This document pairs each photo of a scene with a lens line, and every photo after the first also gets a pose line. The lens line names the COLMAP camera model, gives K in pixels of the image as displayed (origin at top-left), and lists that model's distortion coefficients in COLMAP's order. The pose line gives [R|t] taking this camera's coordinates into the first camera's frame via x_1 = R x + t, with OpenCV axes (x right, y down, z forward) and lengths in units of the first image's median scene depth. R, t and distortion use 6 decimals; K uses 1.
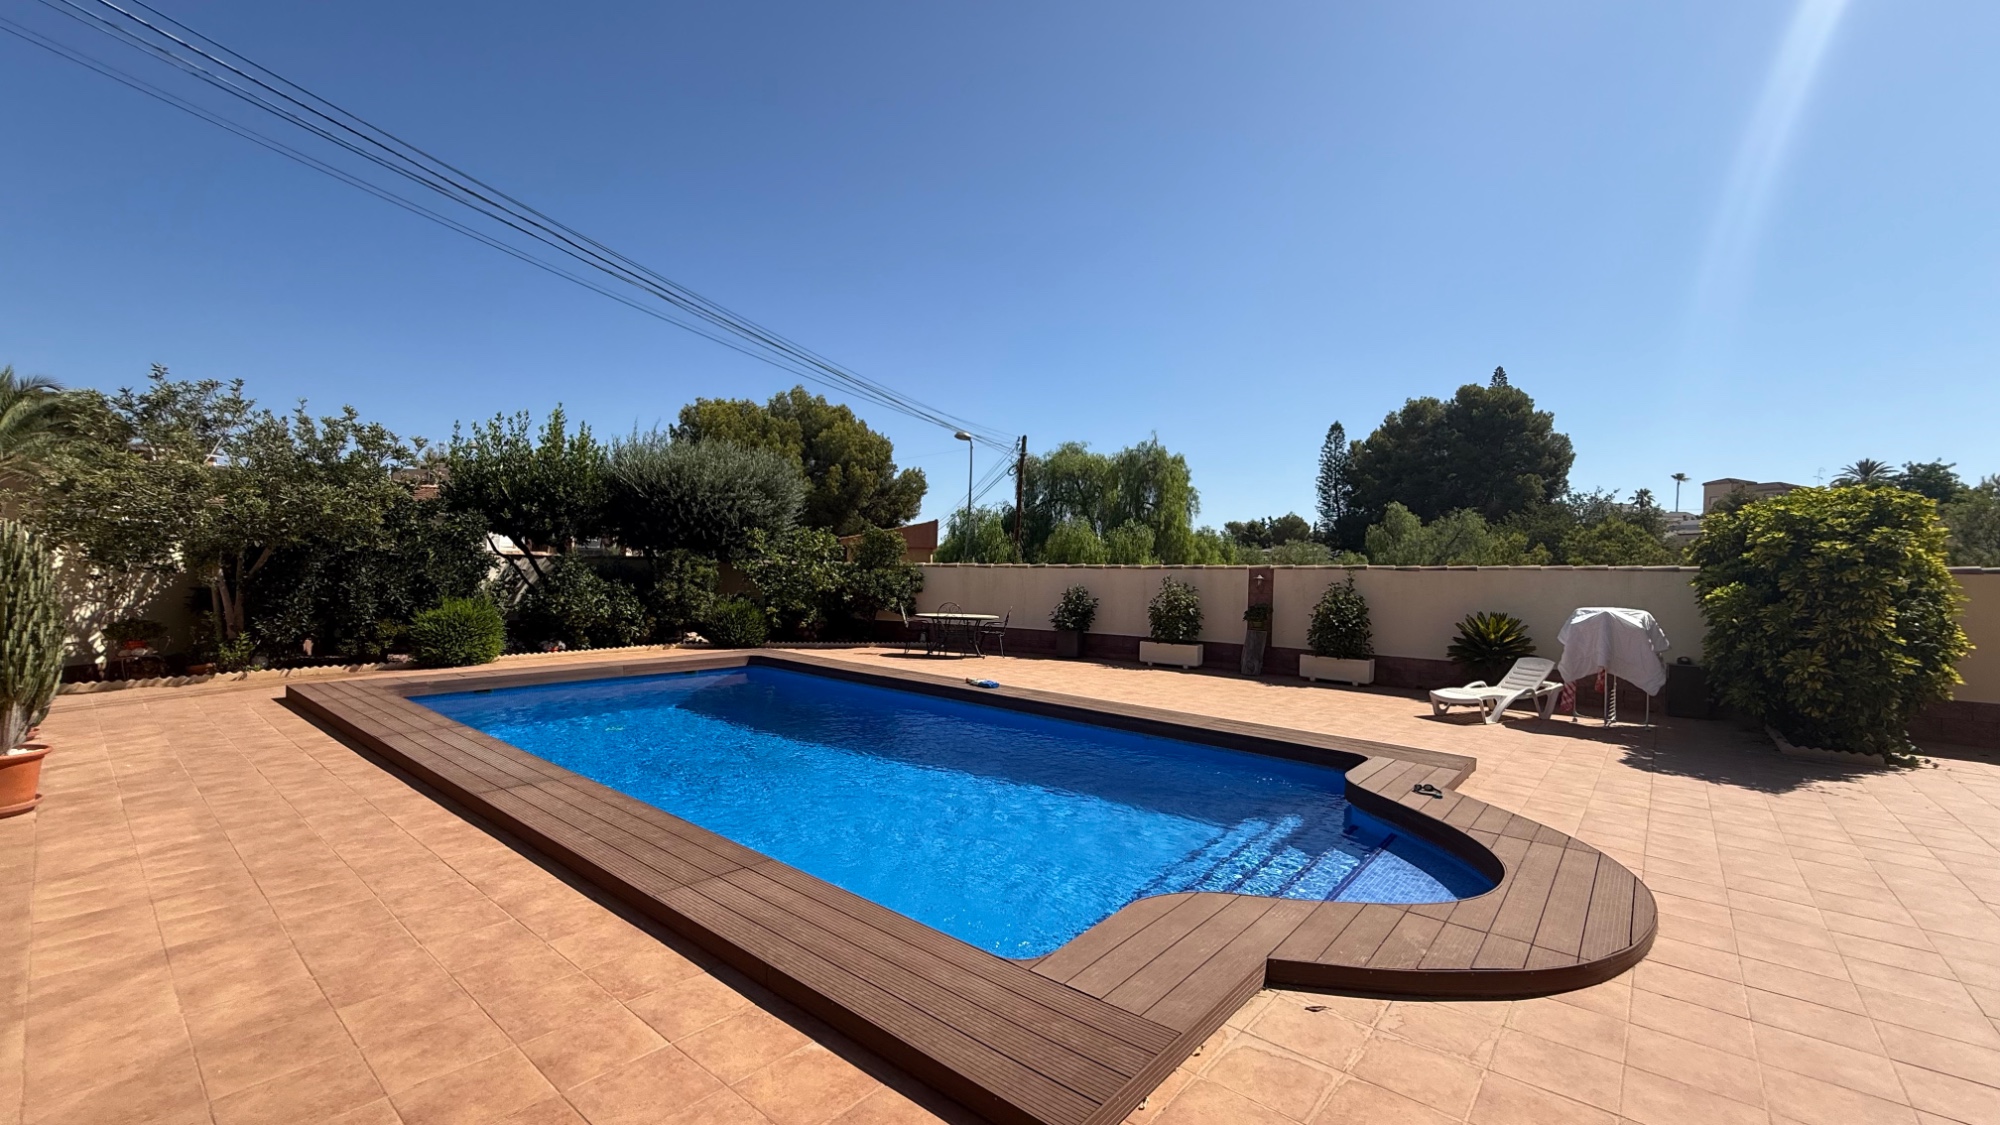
lens RADIAL K [[793.8, 0, 999.7], [0, 793.8, 561.0], [0, 0, 1]] dist [-0.001007, -0.000710]
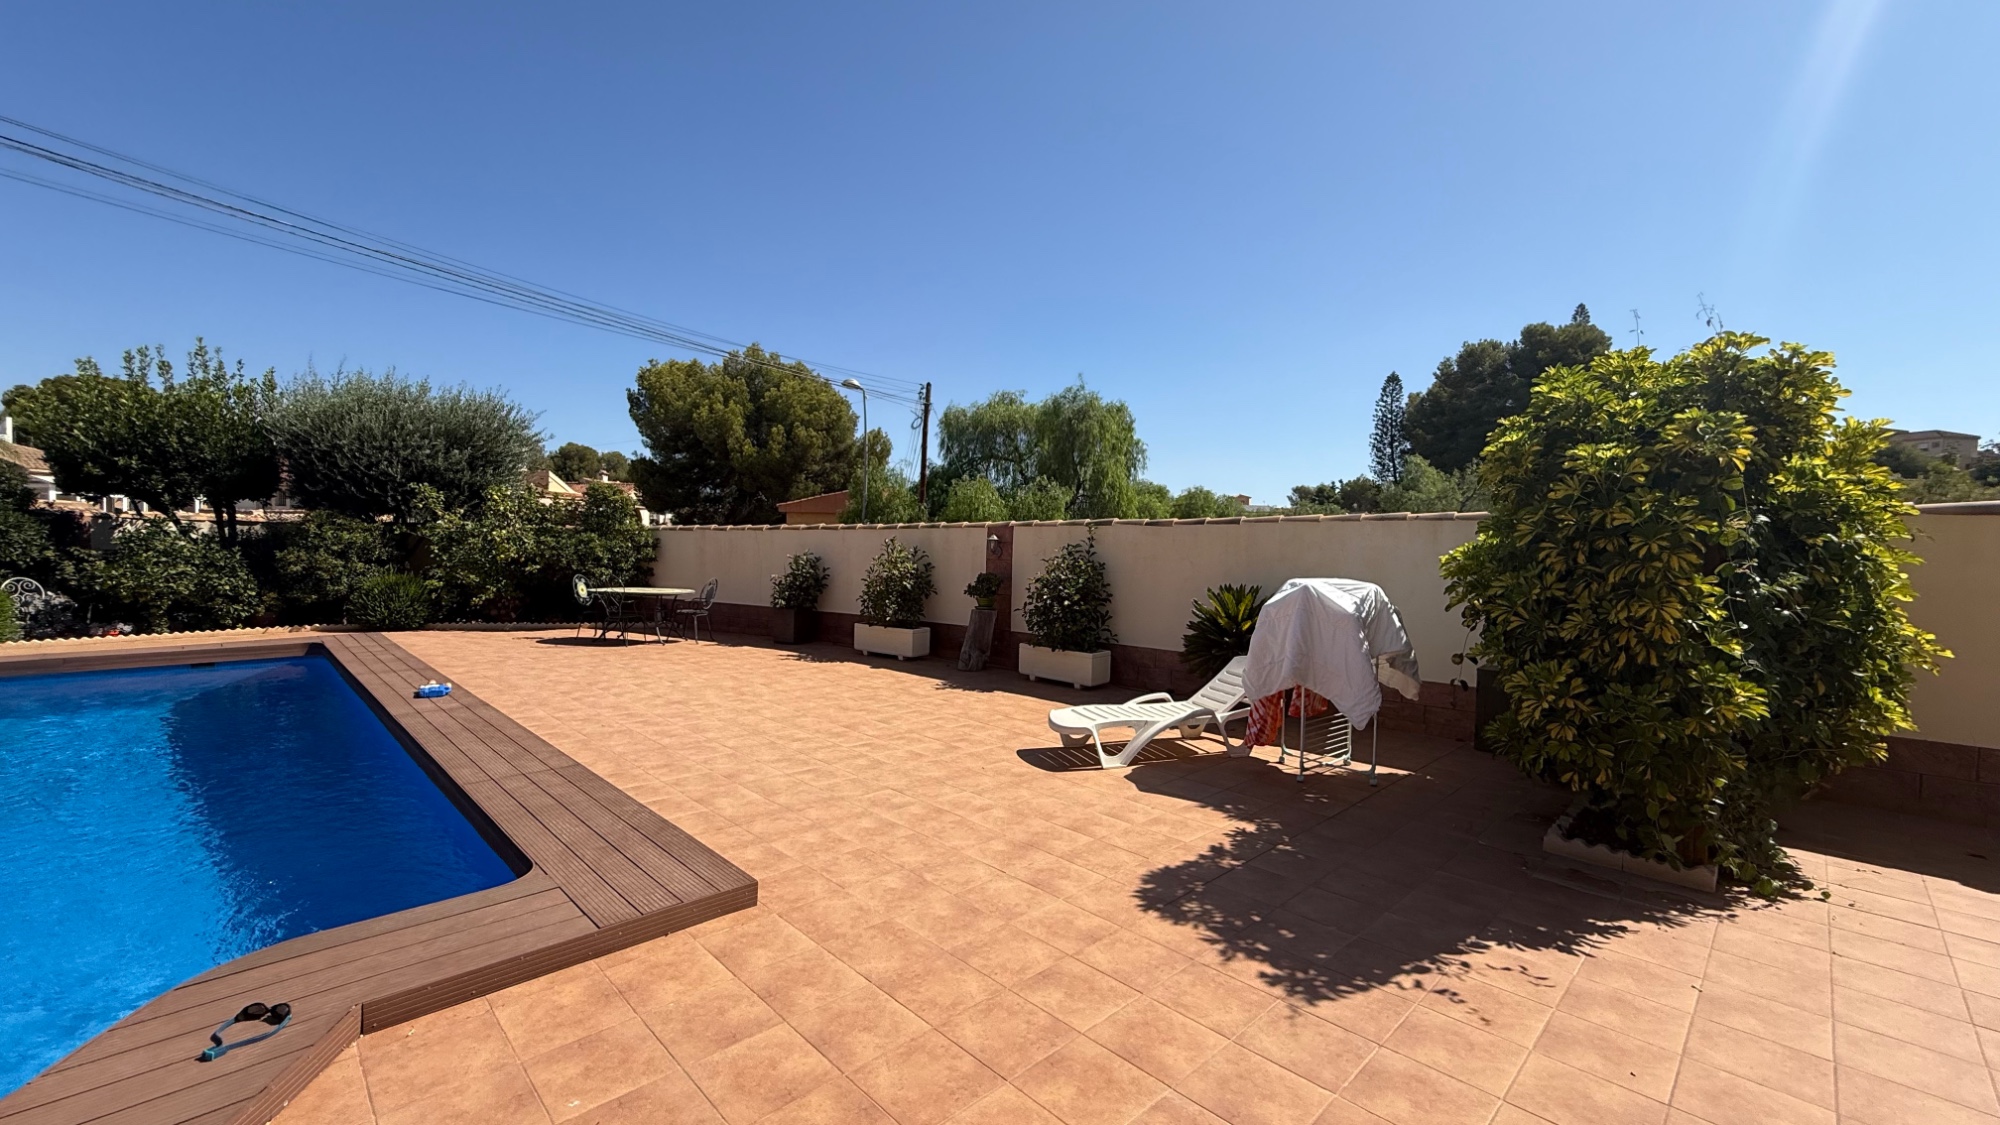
lens RADIAL K [[793.8, 0, 999.1], [0, 793.8, 564.3], [0, 0, 1]] dist [-0.001007, -0.000710]
pose [[0.995202, -0.005415, -0.097692, 0.361663], [0.009529, 0.999085, 0.041698, 0.012652], [0.097377, -0.042428, 0.994343, 0.234293]]
